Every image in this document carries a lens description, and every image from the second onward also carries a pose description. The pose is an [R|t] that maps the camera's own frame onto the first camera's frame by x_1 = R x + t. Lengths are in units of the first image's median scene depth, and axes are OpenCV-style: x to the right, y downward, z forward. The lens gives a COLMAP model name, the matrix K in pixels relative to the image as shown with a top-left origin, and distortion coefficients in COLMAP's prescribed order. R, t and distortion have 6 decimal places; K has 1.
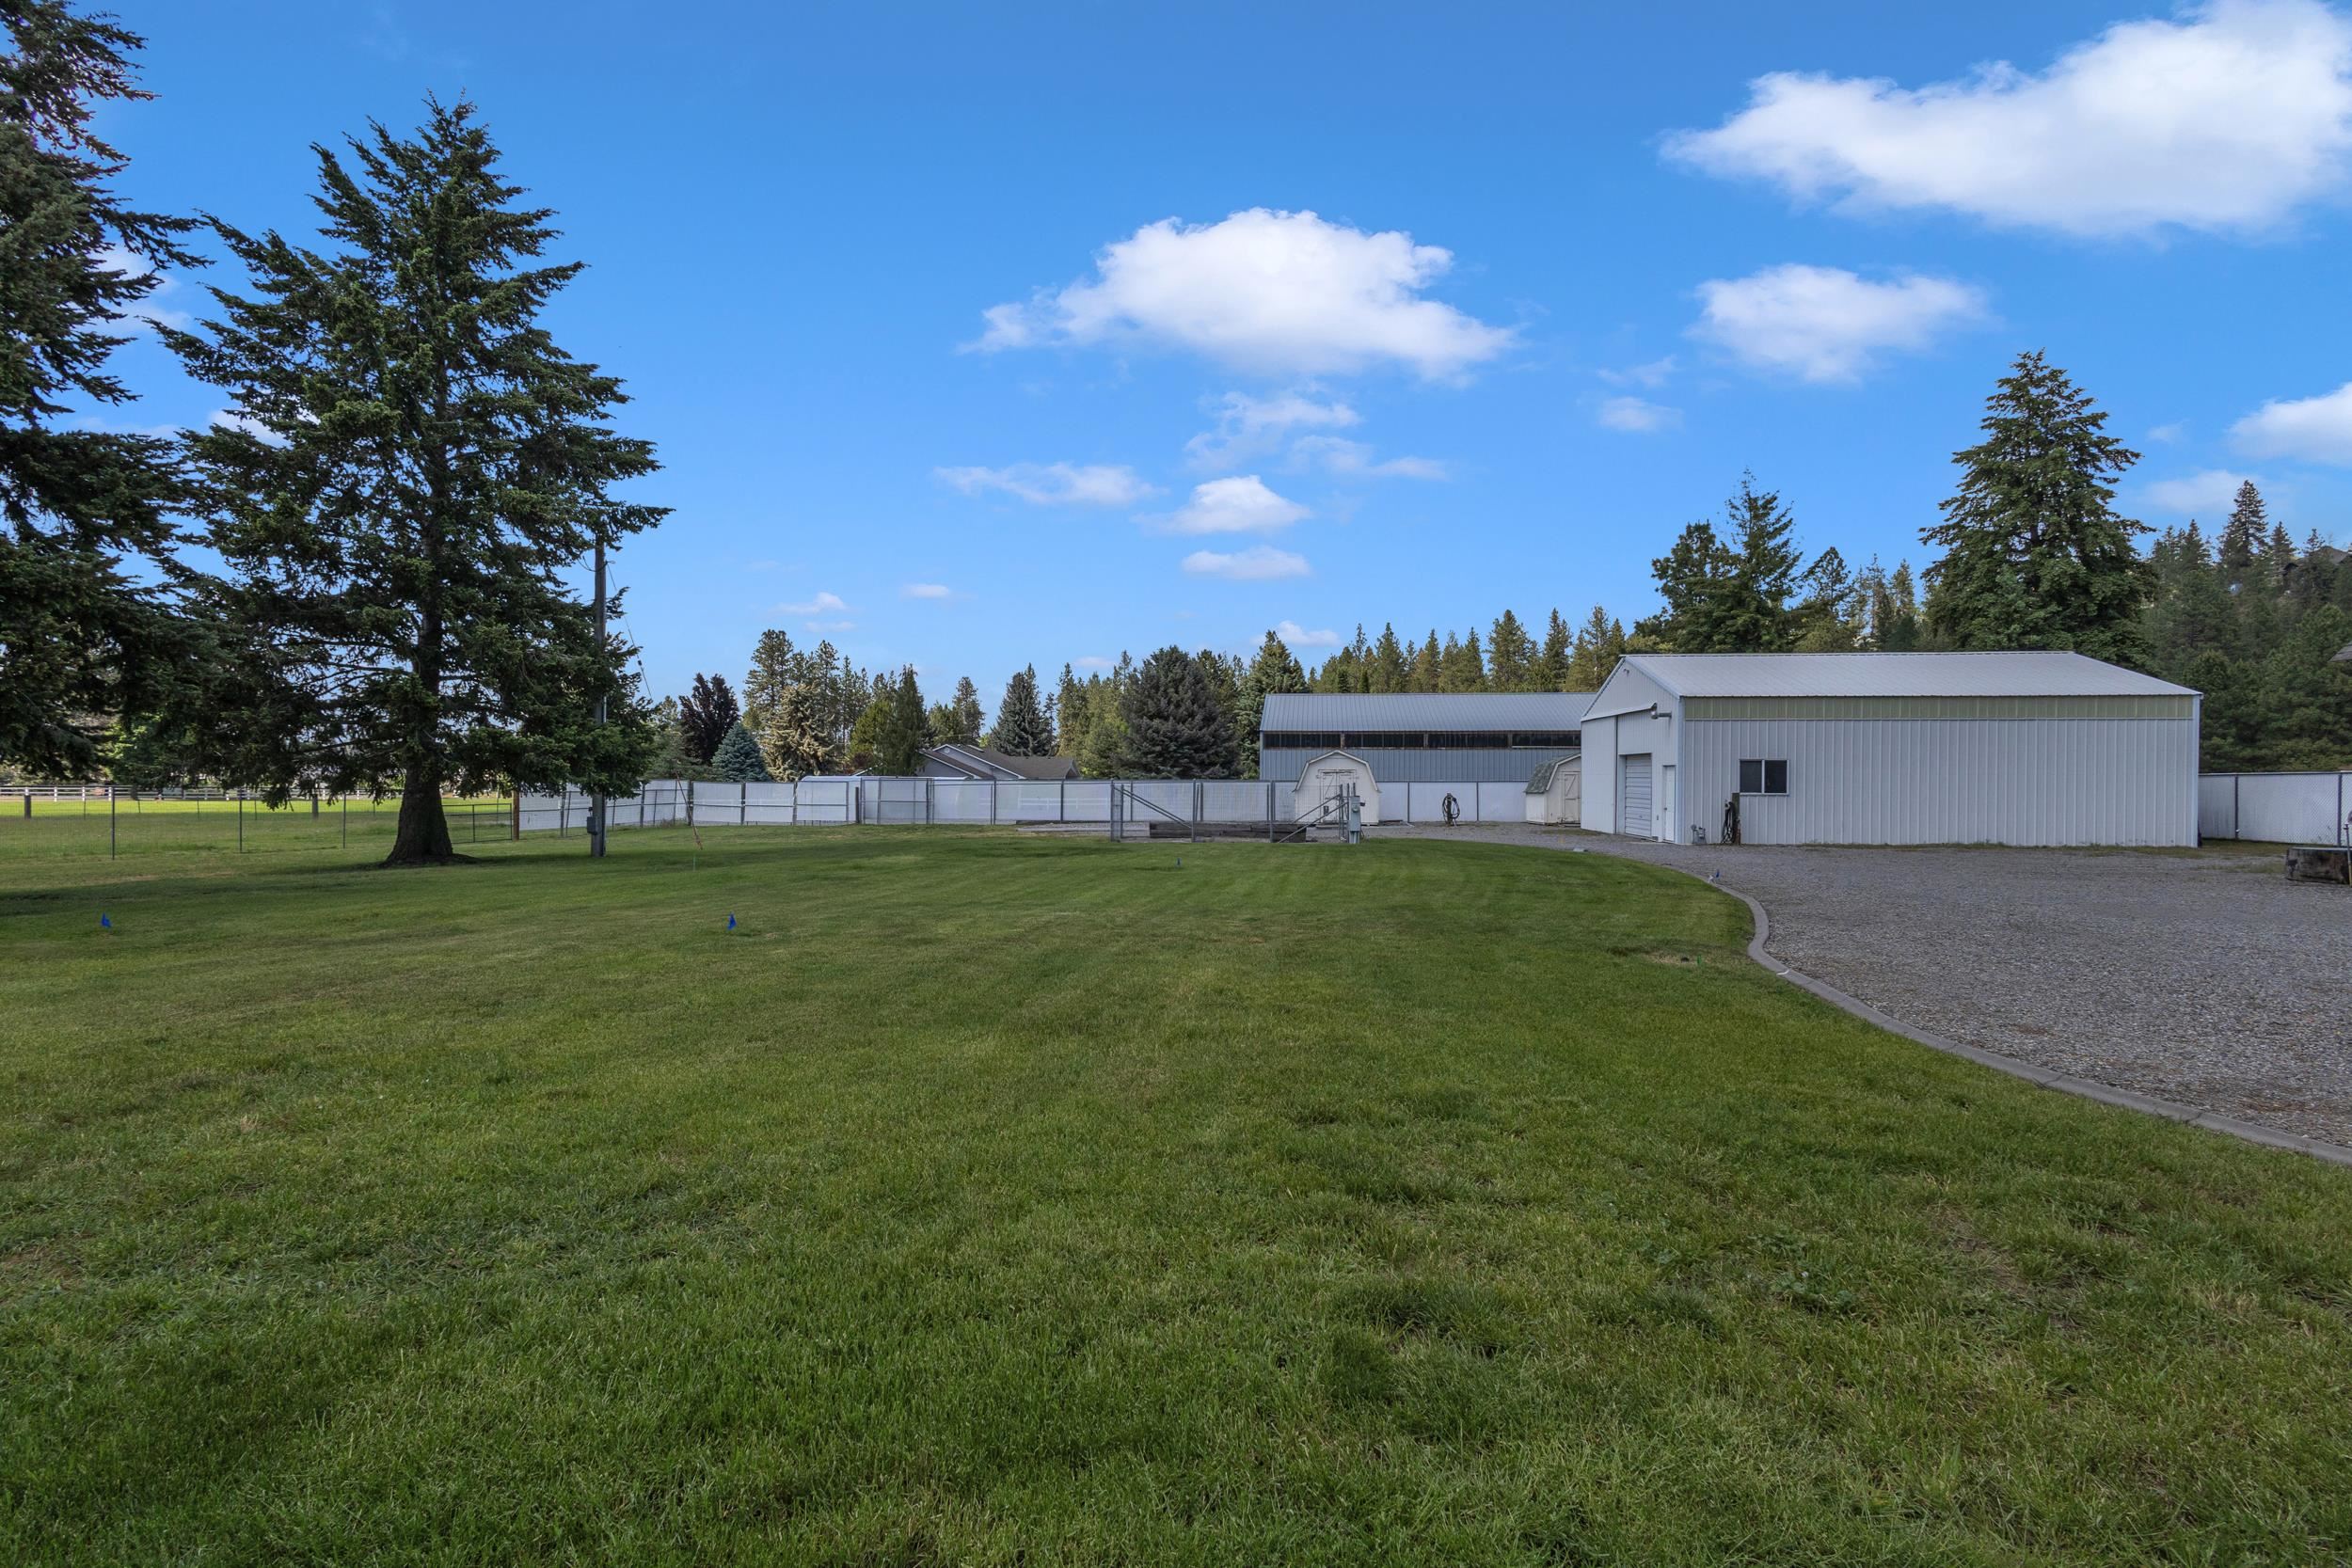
lens RADIAL K [[1080.7, 0, 1173.4], [0, 1080.7, 781.6], [0, 0, 1]] dist [0.005839, -0.000865]
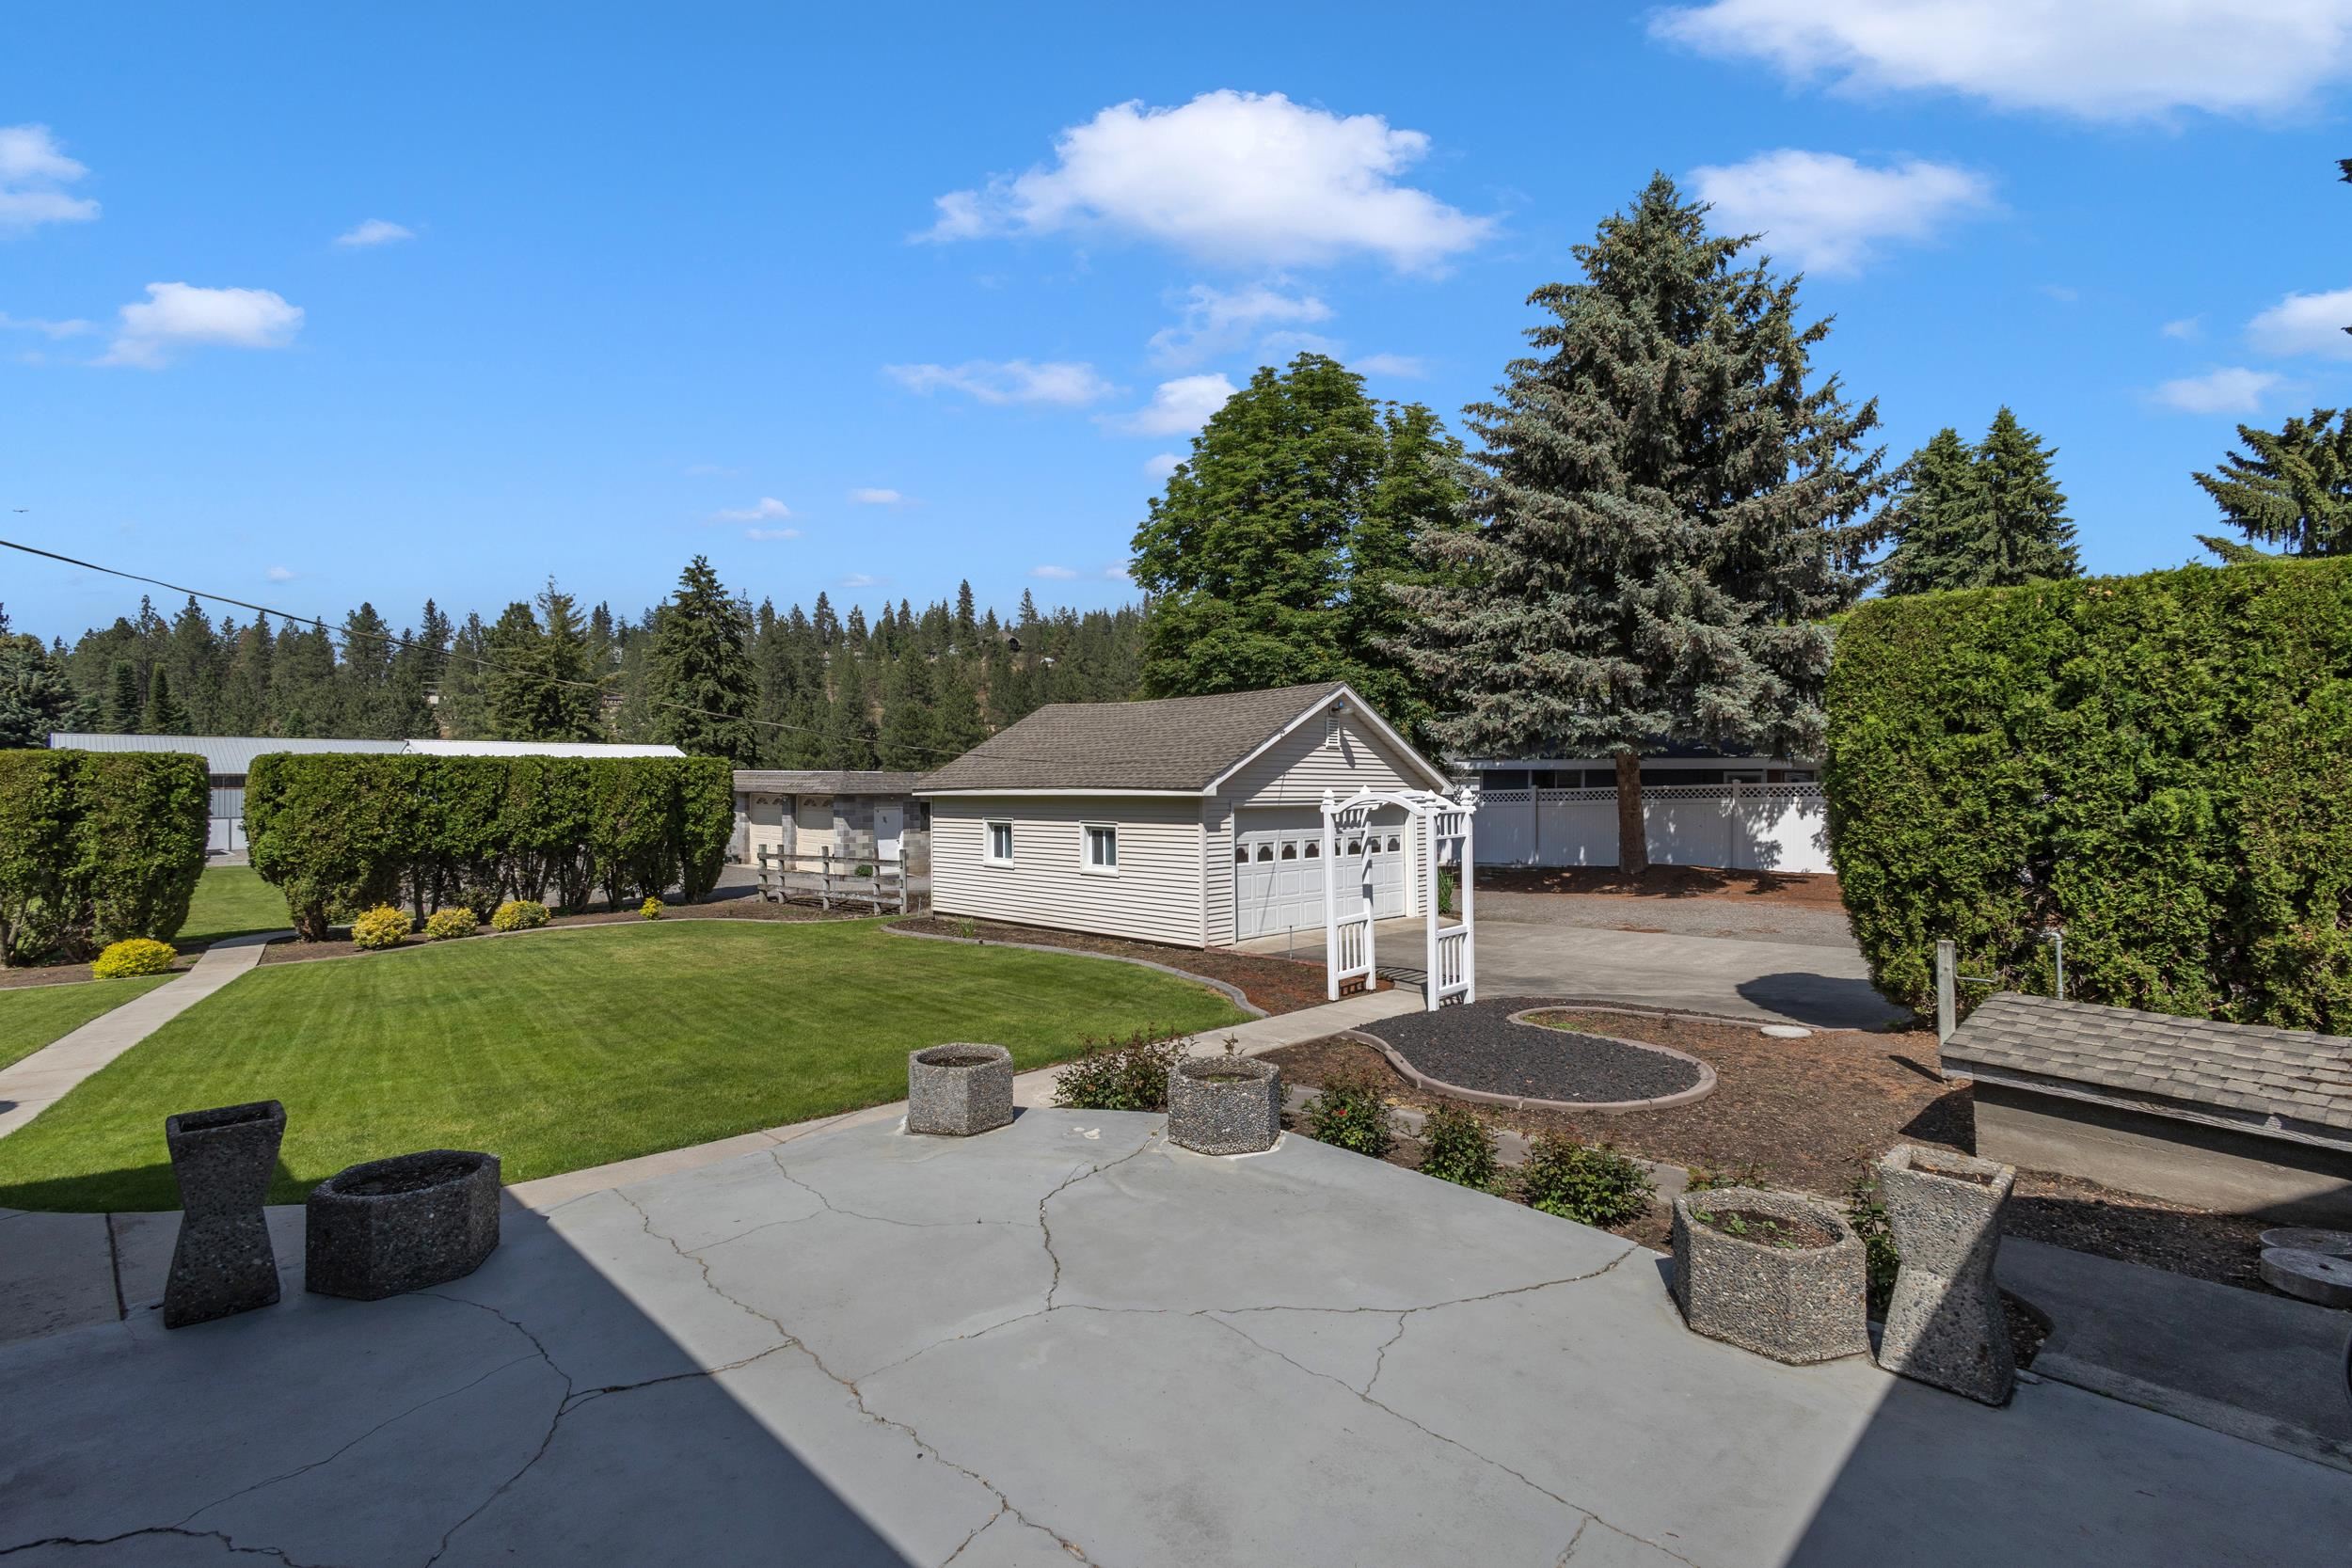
lens RADIAL K [[1080.7, 0, 1173.4], [0, 1080.7, 781.6], [0, 0, 1]] dist [0.005839, -0.000865]
pose [[0.596135, -0.006369, 0.802859, -0.103708], [0.004498, 0.999979, 0.004592, -0.032359], [-0.802872, 0.000874, 0.596151, -0.461678]]
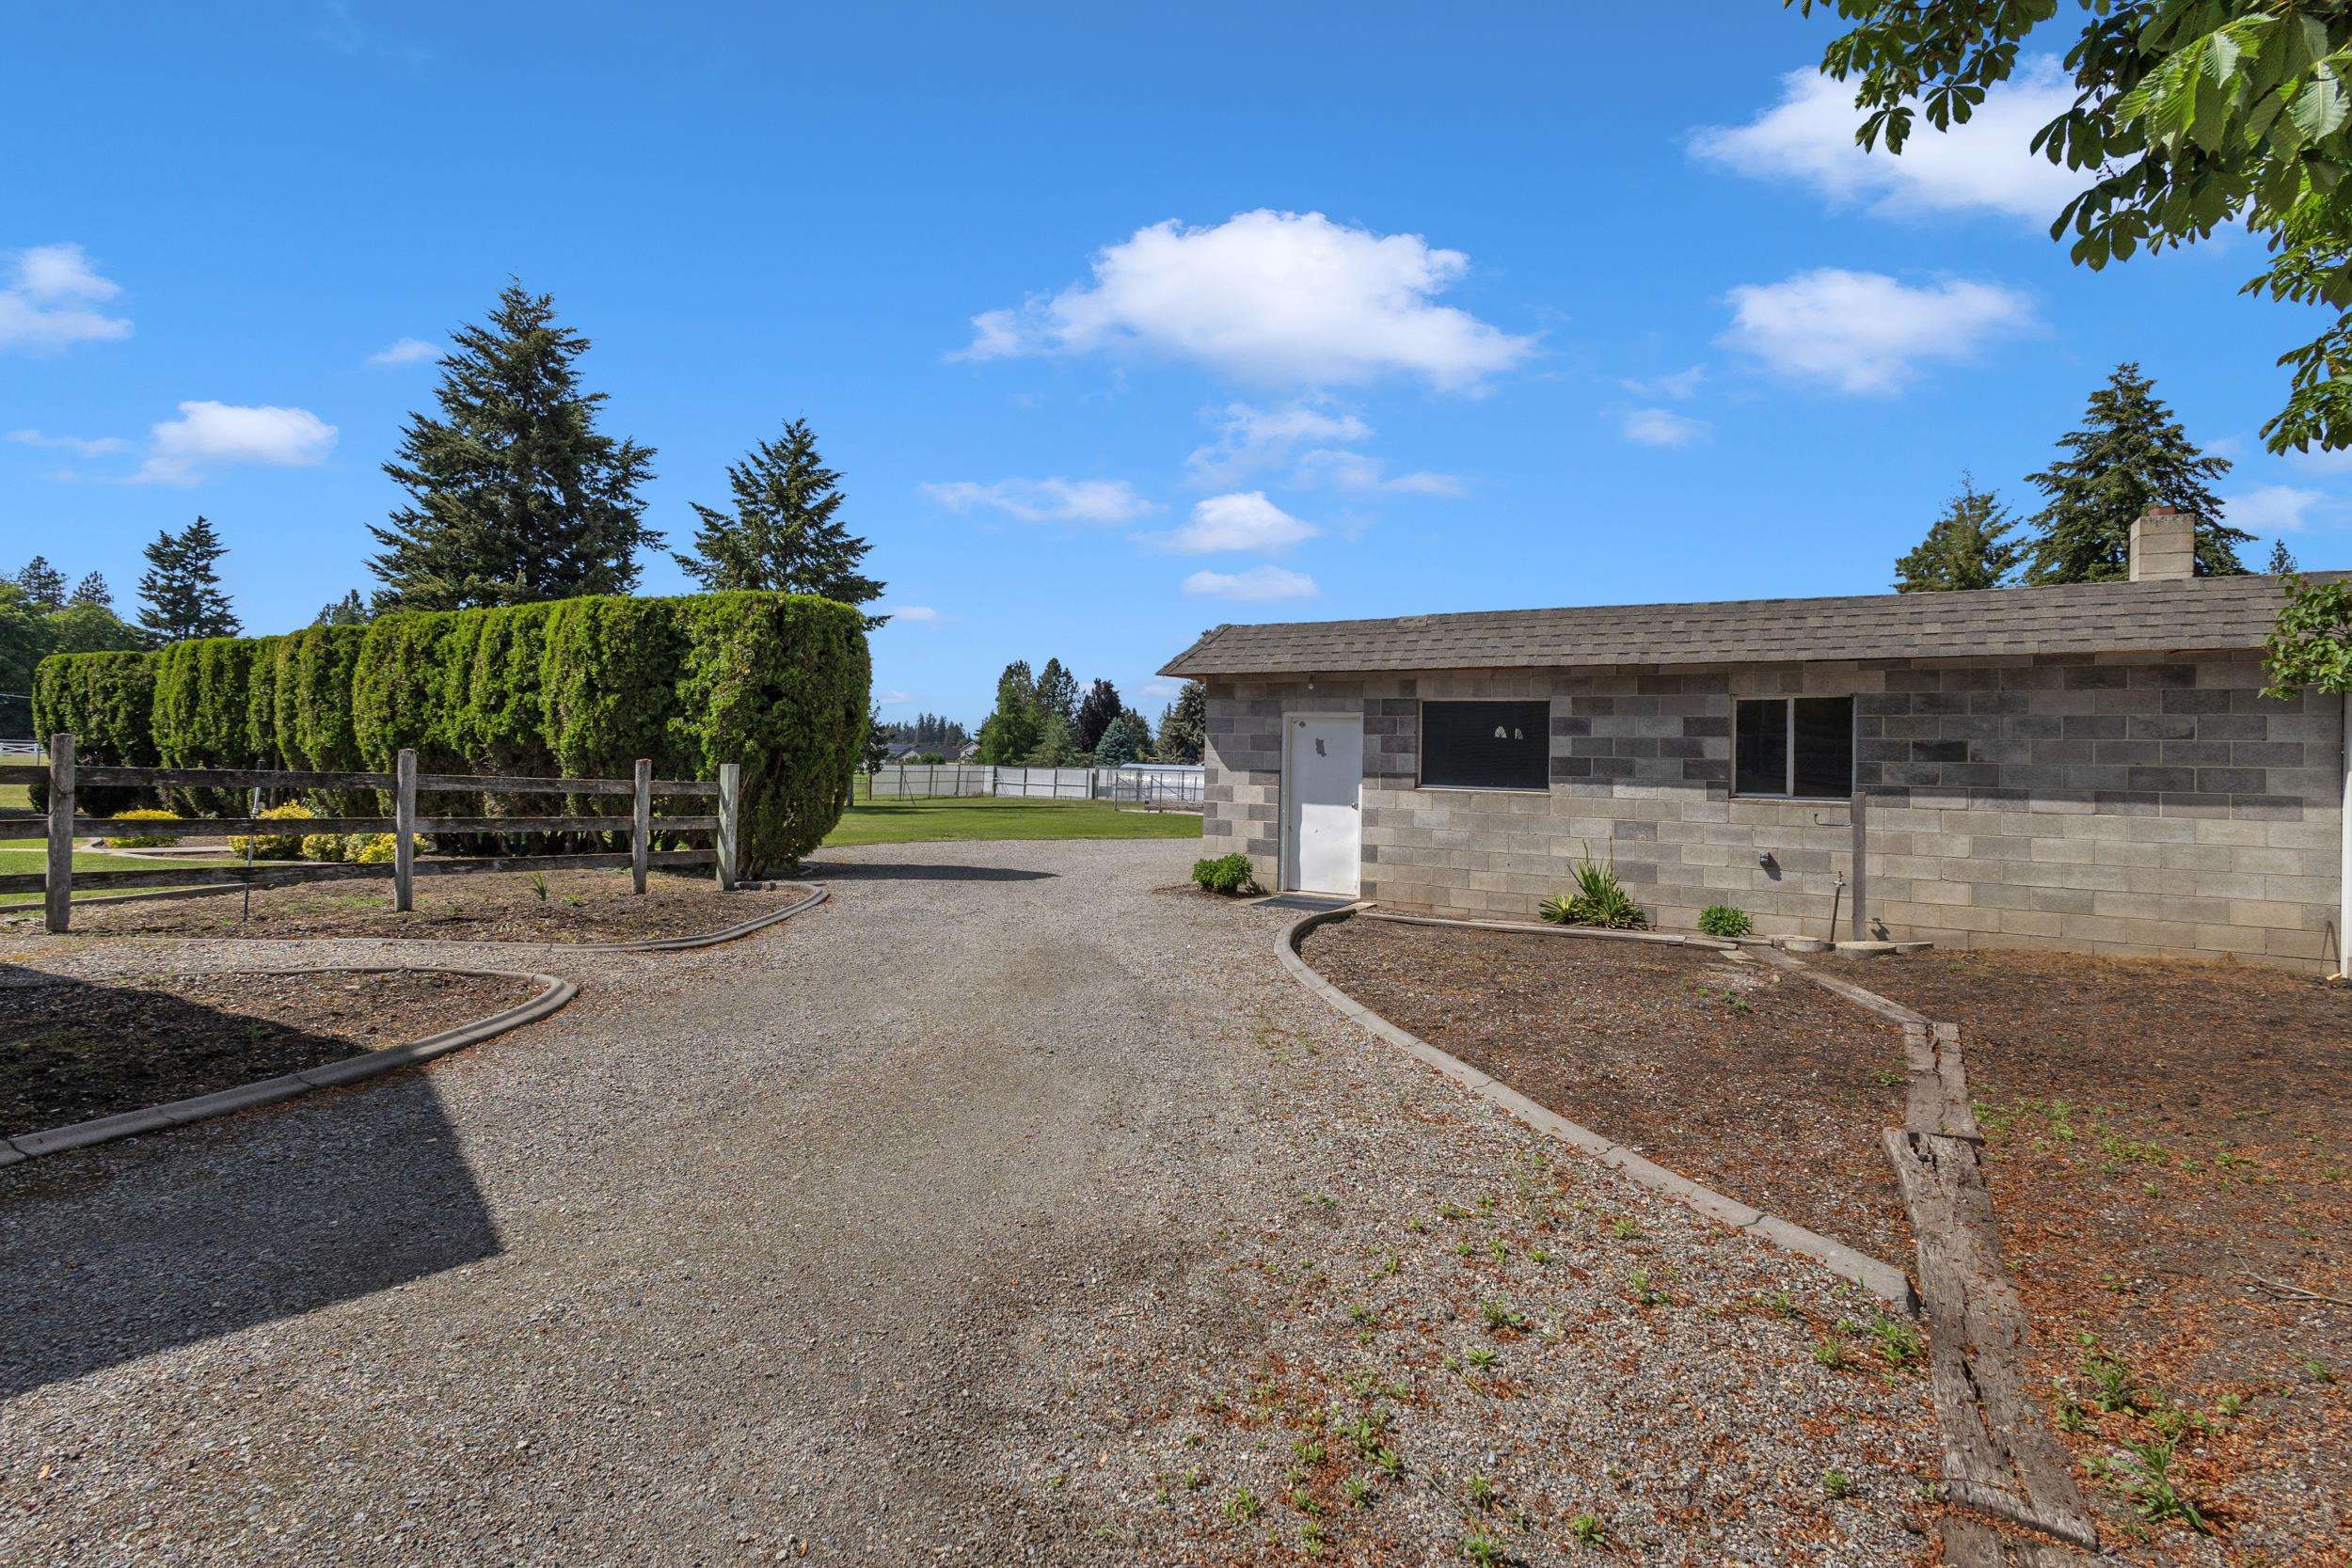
lens RADIAL K [[1115.4, 0, 1182.8], [0, 1115.4, 765.9], [0, 0, 1]] dist [0.000345, 0.000179]
pose [[0.911184, 0.020793, -0.411475, 0.321856], [-0.022345, 0.999750, 0.001038, -0.006738], [0.411393, 0.008248, 0.911421, -0.213369]]
